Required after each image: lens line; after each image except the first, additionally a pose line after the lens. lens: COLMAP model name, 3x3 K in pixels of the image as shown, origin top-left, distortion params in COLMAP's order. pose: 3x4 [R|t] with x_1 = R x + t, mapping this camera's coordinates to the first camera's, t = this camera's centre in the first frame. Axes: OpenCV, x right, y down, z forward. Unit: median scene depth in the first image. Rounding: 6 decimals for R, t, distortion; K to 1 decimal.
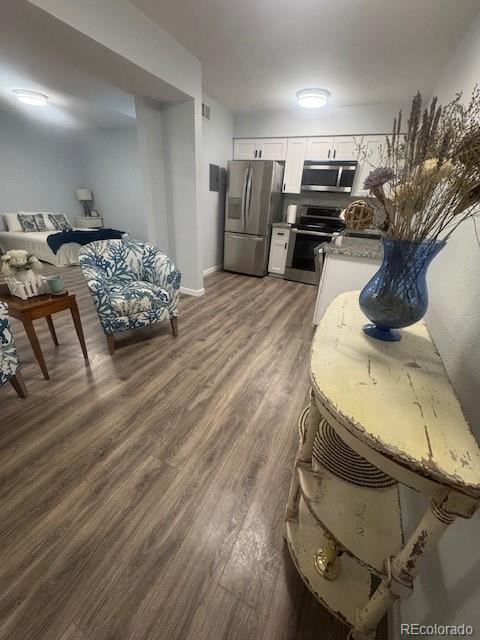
lens RADIAL K [[256.2, 0, 237.6], [0, 256.2, 320.1], [0, 0, 1]] dist [-0.003703, -0.000422]
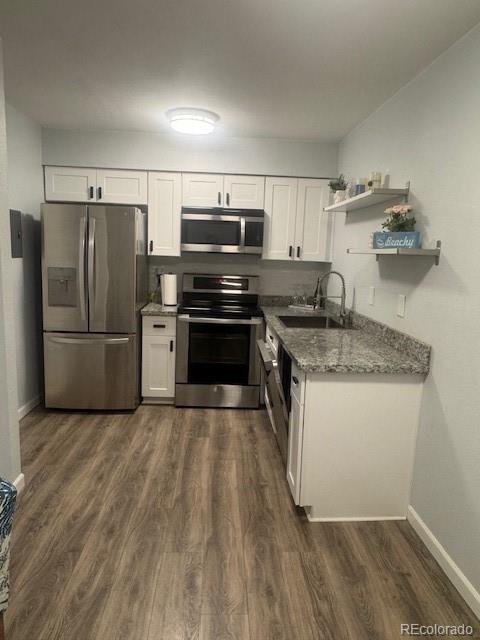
lens RADIAL K [[440.2, 0, 240.4], [0, 440.2, 318.1], [0, 0, 1]] dist [-0.009496, 0.000246]
pose [[0.879332, -0.094475, 0.466744, -0.114296], [0.218348, 0.951011, -0.218866, -0.115579], [-0.423201, 0.294368, 0.856883, 0.132597]]
